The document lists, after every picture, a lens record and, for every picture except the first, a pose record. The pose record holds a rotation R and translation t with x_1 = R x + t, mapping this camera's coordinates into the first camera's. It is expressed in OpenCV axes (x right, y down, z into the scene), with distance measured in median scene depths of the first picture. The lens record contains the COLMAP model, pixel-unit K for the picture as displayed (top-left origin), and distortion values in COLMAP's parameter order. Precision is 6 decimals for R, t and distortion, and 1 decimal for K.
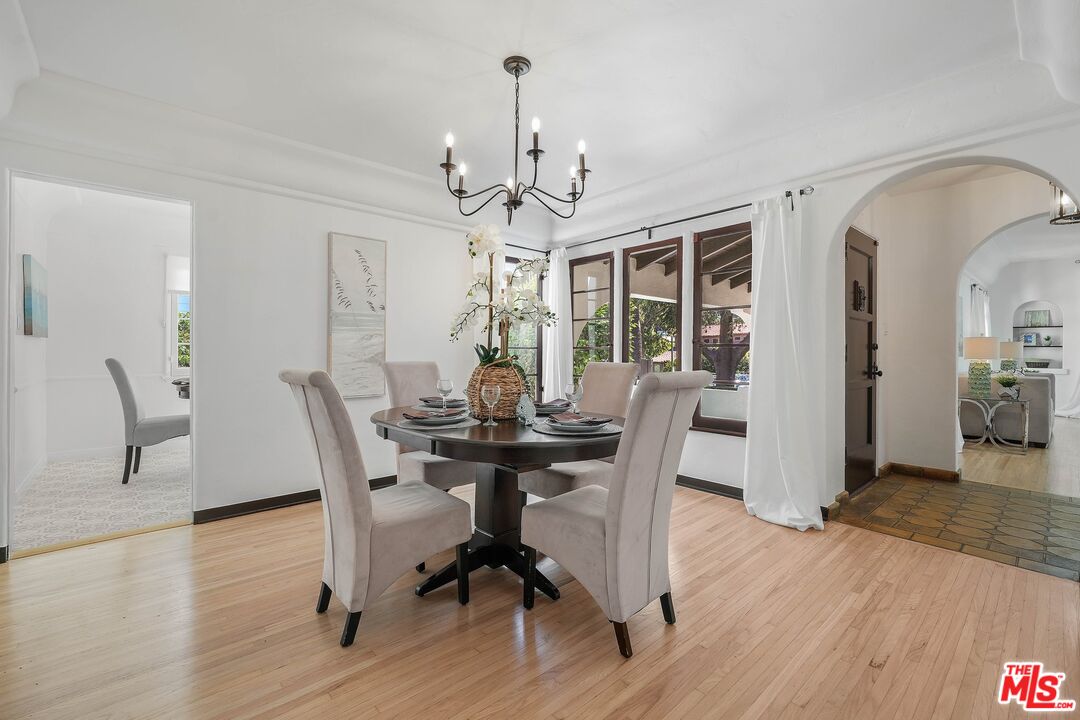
lens RADIAL K [[467.6, 0, 538.4], [0, 467.6, 354.9], [0, 0, 1]] dist [0.002694, 0.000310]
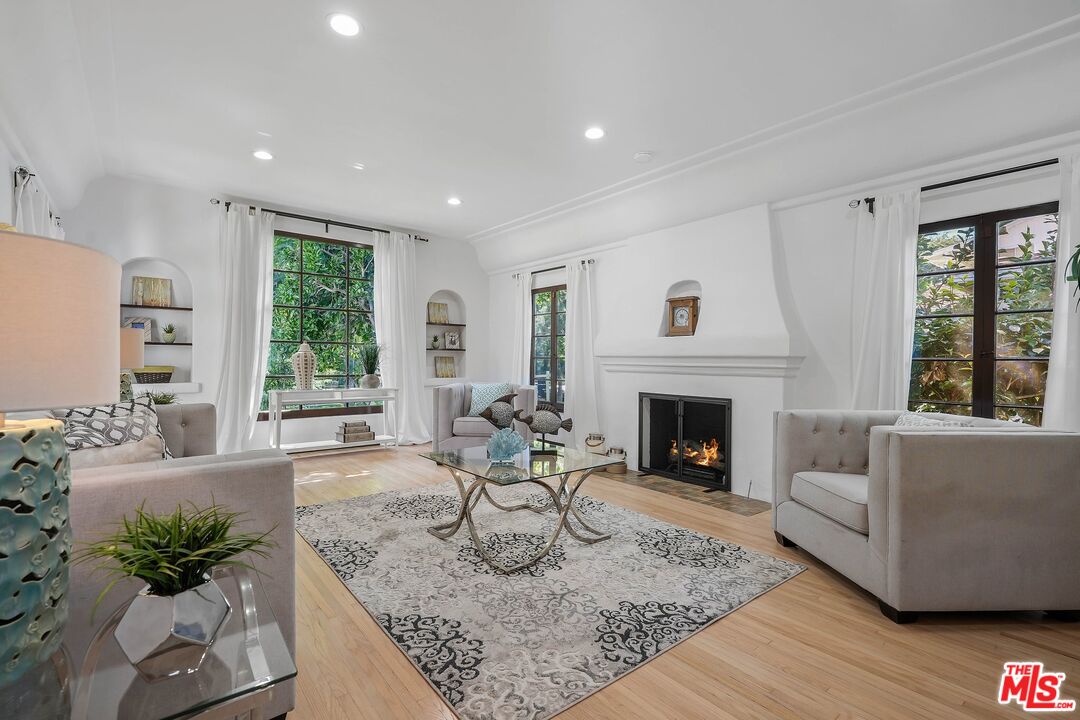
lens RADIAL K [[493.3, 0, 538.8], [0, 493.3, 360.9], [0, 0, 1]] dist [0.010240, -0.000001]
pose [[0.047199, -0.004800, 0.998874, 0.511888], [0.002640, 0.999986, 0.004681, 0.000788], [-0.998882, 0.002416, 0.047211, 0.528503]]
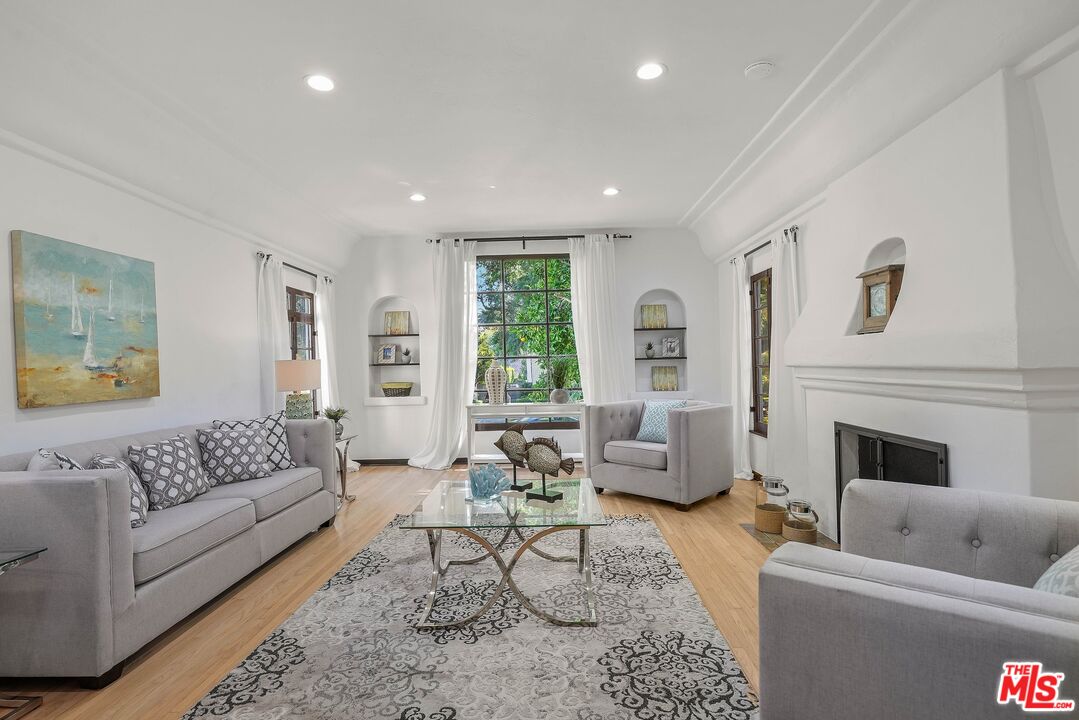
lens RADIAL K [[544.9, 0, 536.9], [0, 544.9, 359.9], [0, 0, 1]] dist [0.005563, -0.000391]
pose [[0.697239, -0.012835, 0.716724, 0.643115], [0.031670, 0.999415, -0.012911, -0.007986], [-0.716139, 0.031701, 0.697238, 0.309945]]
